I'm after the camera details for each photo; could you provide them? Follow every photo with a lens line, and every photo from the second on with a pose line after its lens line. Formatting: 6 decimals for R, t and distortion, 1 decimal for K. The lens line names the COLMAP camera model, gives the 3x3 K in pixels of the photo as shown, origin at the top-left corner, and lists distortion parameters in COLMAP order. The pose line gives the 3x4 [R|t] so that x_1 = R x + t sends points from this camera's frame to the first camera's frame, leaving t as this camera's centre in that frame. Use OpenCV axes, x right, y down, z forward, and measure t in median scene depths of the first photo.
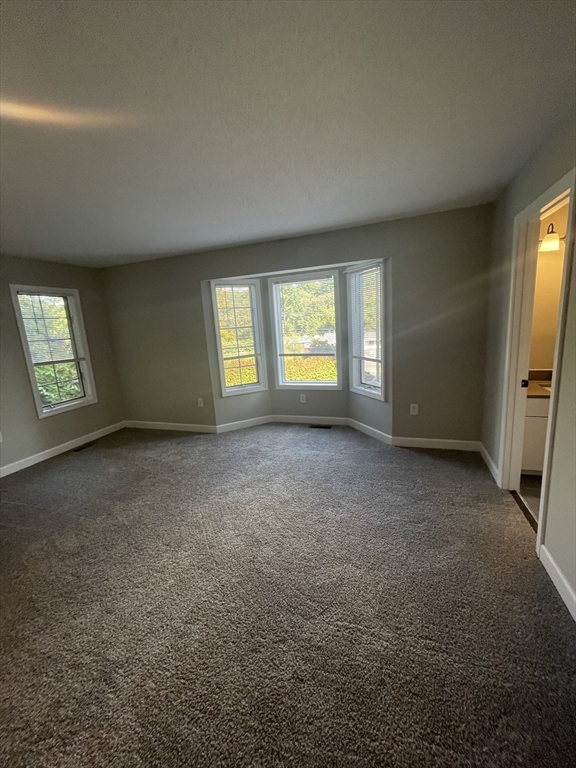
lens RADIAL K [[307.8, 0, 287.7], [0, 307.8, 381.0], [0, 0, 1]] dist [-0.003548, -0.000269]
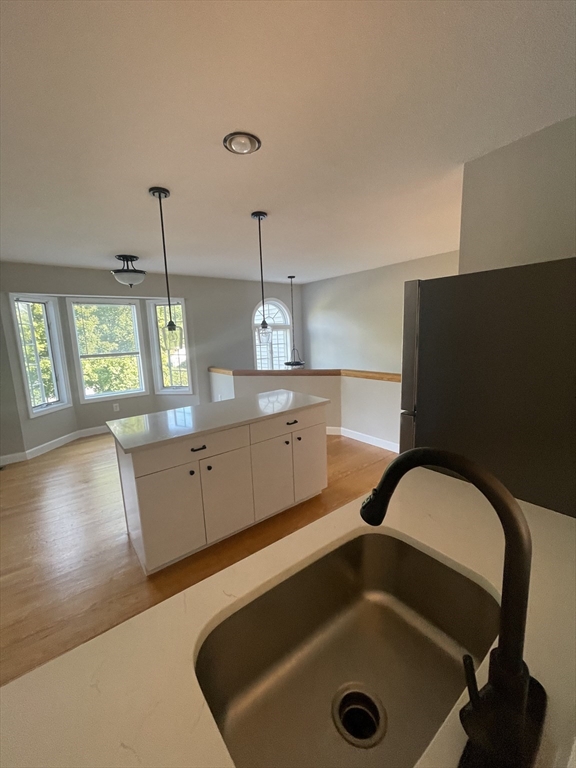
lens RADIAL K [[314.7, 0, 279.9], [0, 314.7, 383.7], [0, 0, 1]] dist [-0.001559, -0.000081]
pose [[0.562980, -0.094346, 0.821068, -0.587710], [0.155440, 0.987821, 0.006927, 0.062000], [-0.811722, 0.123727, 0.570788, -0.173397]]
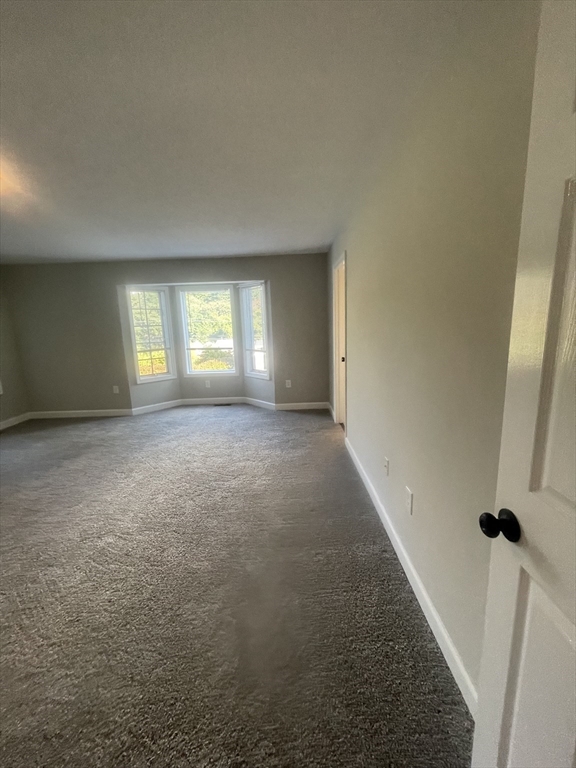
lens RADIAL K [[309.9, 0, 288.0], [0, 309.9, 380.5], [0, 0, 1]] dist [-0.001151, -0.000191]
pose [[0.941059, -0.027892, 0.337090, -0.073395], [0.037129, 0.999090, -0.020987, 0.089645], [-0.336198, 0.032266, 0.941238, -0.325183]]
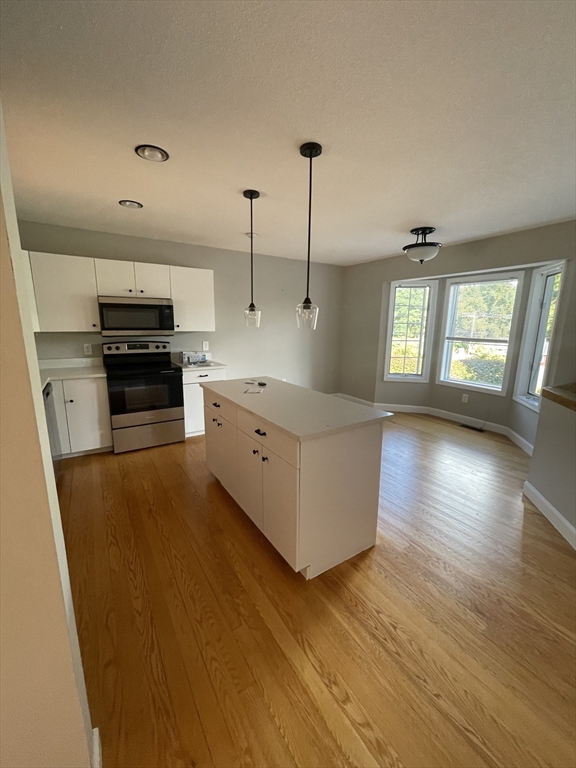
lens RADIAL K [[307.8, 0, 287.7], [0, 307.8, 381.0], [0, 0, 1]] dist [-0.003548, -0.000269]
pose [[0.775648, 0.186756, -0.602904, 0.230293], [-0.174390, 0.981449, 0.079658, 0.024297], [0.606596, 0.043354, 0.793827, -0.177739]]
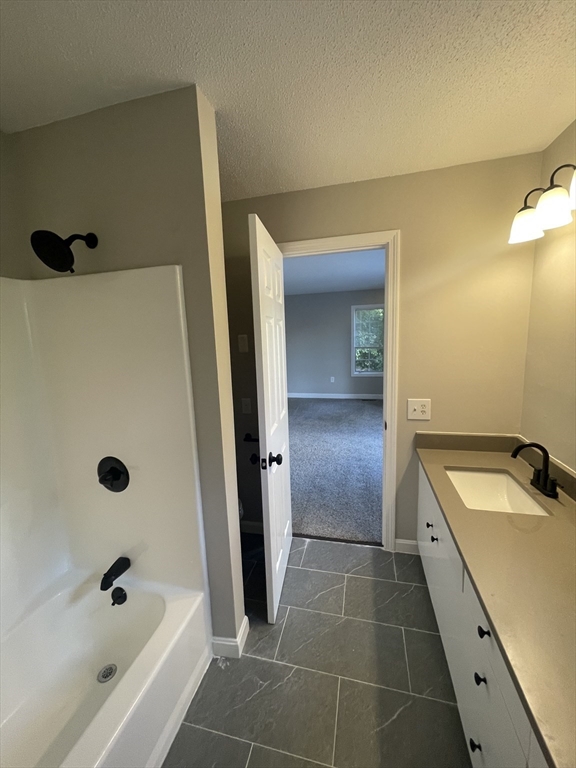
lens RADIAL K [[307.8, 0, 287.7], [0, 307.8, 381.0], [0, 0, 1]] dist [-0.003548, -0.000269]
pose [[0.103839, 0.209415, -0.972298, 0.897469], [-0.162893, 0.967963, 0.191085, -0.132974], [0.981164, 0.138538, 0.134624, 0.342234]]
